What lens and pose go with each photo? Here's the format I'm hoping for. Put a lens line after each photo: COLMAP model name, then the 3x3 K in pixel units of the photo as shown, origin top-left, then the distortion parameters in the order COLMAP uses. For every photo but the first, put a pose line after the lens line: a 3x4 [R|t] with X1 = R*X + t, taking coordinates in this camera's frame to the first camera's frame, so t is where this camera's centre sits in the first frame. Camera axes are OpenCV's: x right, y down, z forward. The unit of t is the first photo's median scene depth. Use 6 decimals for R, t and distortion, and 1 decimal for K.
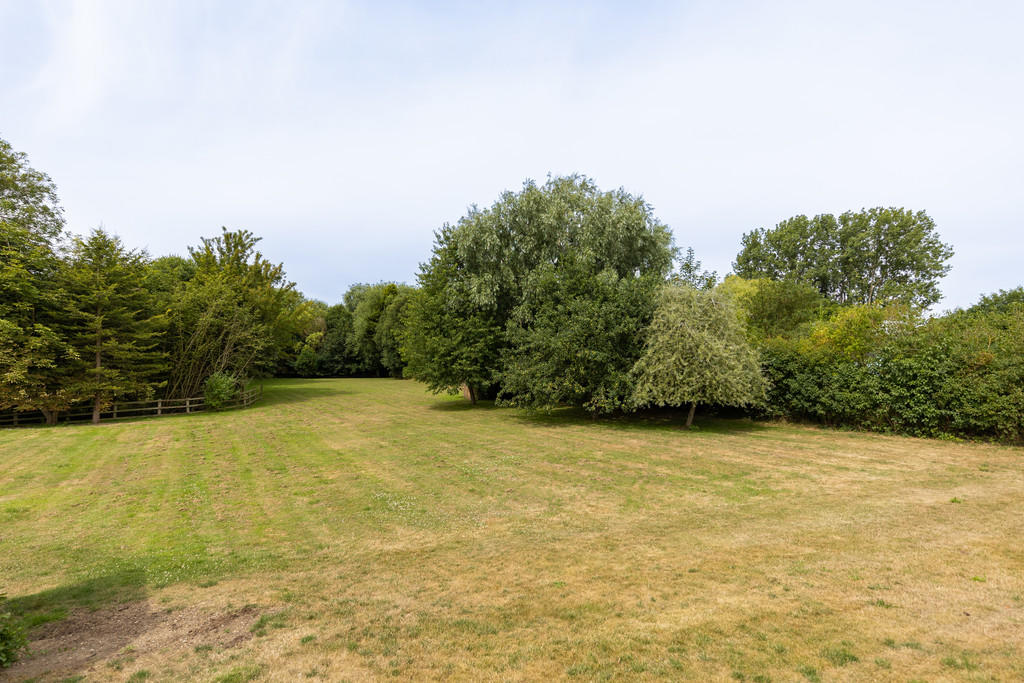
lens RADIAL K [[466.9, 0, 512.1], [0, 466.9, 345.6], [0, 0, 1]] dist [0.019442, 0.000303]
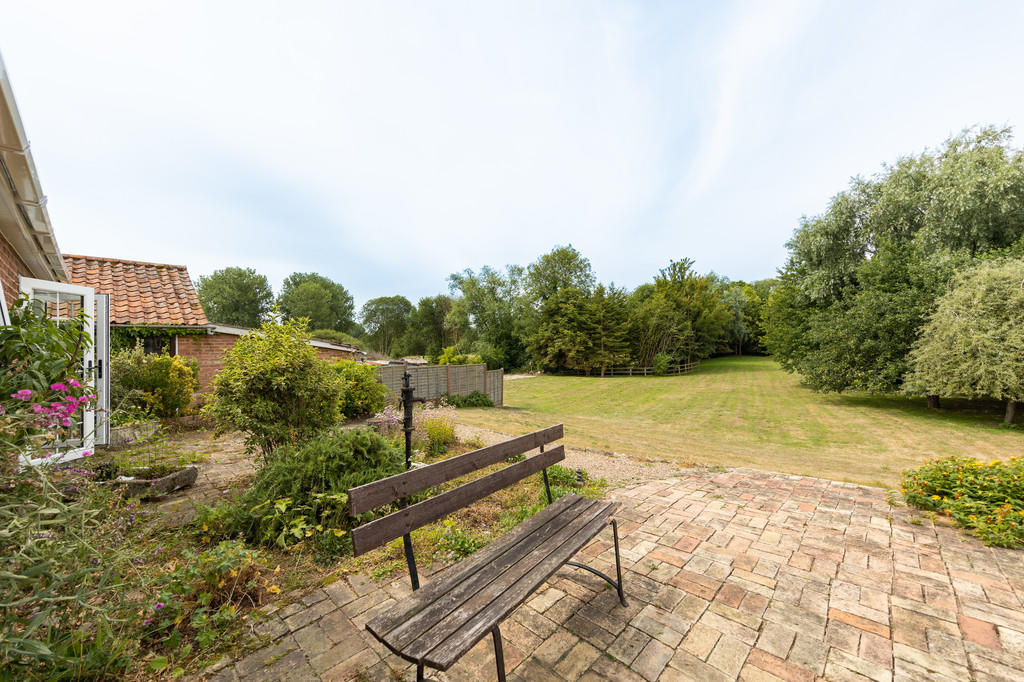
lens RADIAL K [[399.6, 0, 510.2], [0, 399.6, 339.3], [0, 0, 1]] dist [0.001867, 0.000233]
pose [[0.452594, -0.018124, -0.891533, 0.477449], [0.047482, 0.998865, 0.003798, -0.026389], [0.890452, -0.044051, 0.452941, -0.133993]]
